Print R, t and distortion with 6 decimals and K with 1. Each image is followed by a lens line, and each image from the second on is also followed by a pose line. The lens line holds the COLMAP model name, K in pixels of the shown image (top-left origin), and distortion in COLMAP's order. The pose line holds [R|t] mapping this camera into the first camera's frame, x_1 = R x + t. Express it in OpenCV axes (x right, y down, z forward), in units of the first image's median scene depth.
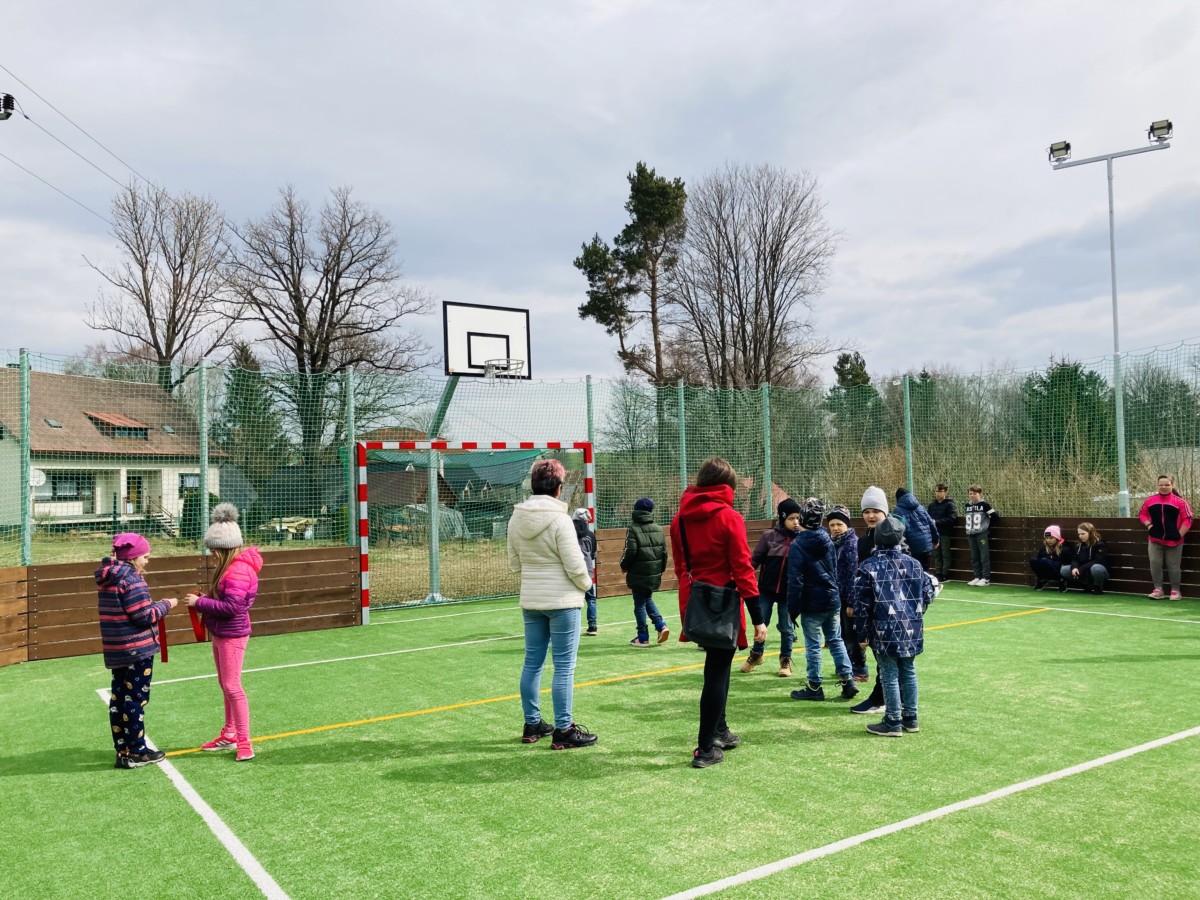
lens RADIAL K [[998.3, 0, 602.4], [0, 998.3, 476.5], [0, 0, 1]] dist [0.123403, -0.400068]
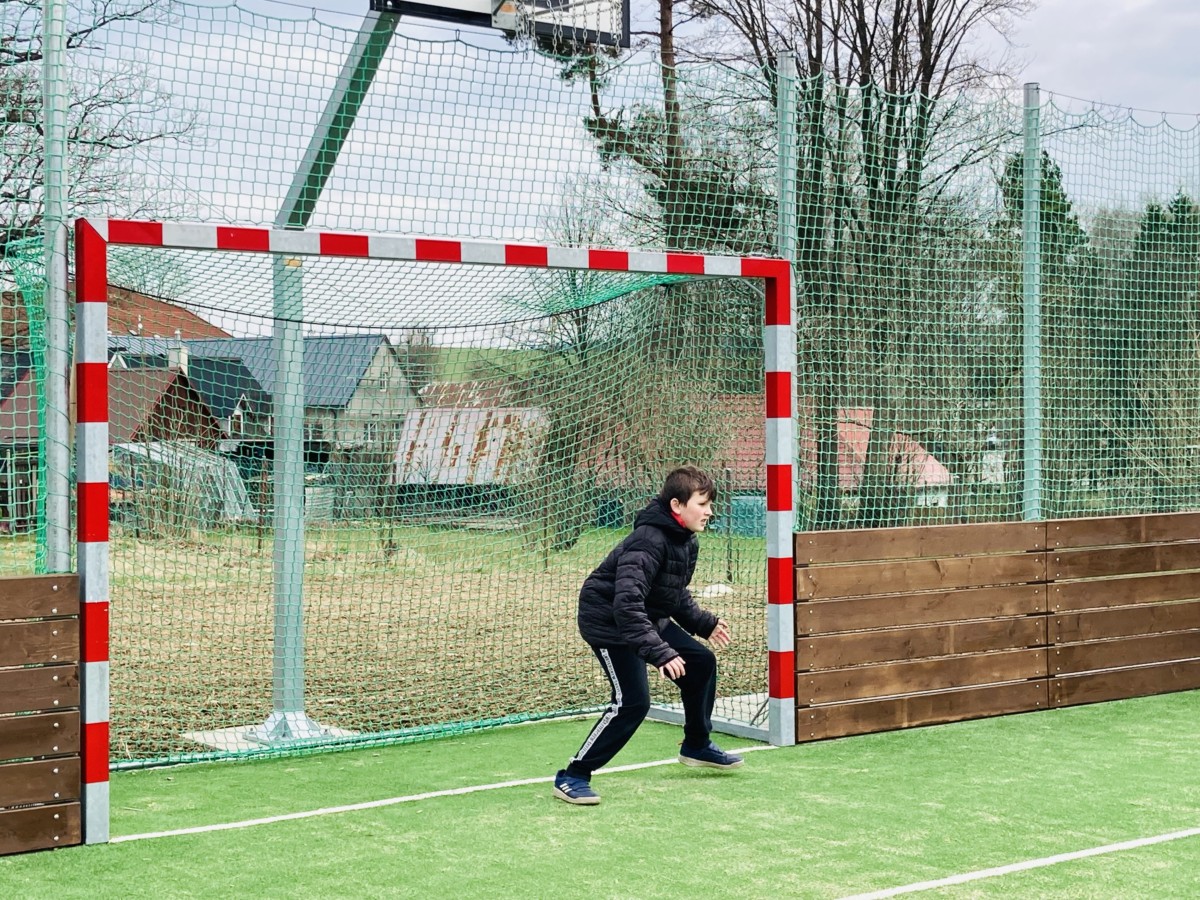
lens RADIAL K [[1939.9, 0, 507.1], [0, 1939.9, 452.0], [0, 0, 1]] dist [0.036875, -0.050750]
pose [[0.999498, 0.025175, 0.019230, -0.033358], [-0.025687, 0.999309, 0.026856, 0.003946], [-0.018541, -0.027337, 0.999454, 0.111881]]
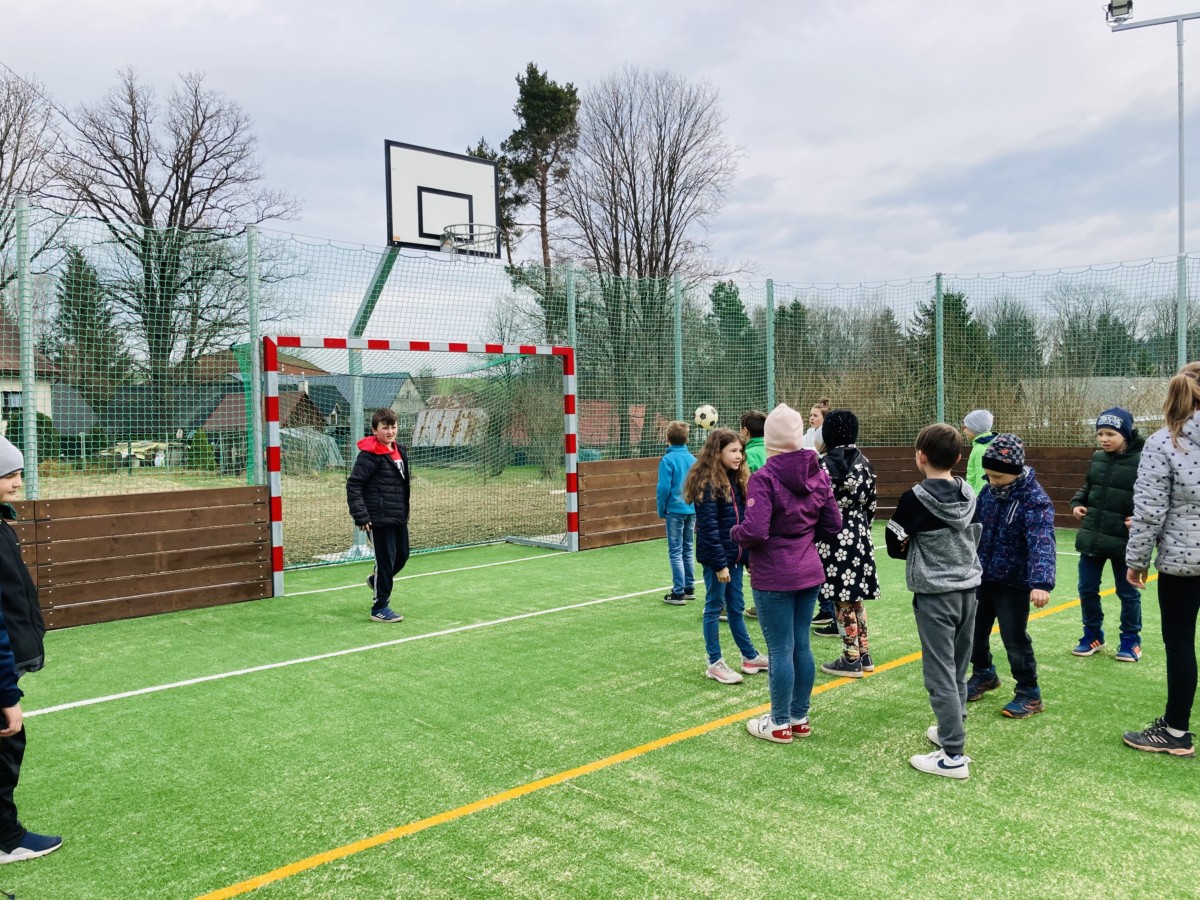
lens RADIAL K [[977.7, 0, 599.7], [0, 977.7, 454.9], [0, 0, 1]] dist [0.009168, -0.000428]
pose [[0.989346, 0.003728, 0.145538, -0.029160], [-0.011284, 0.998628, 0.051131, 0.002796], [-0.145148, -0.052229, 0.988030, 0.076074]]
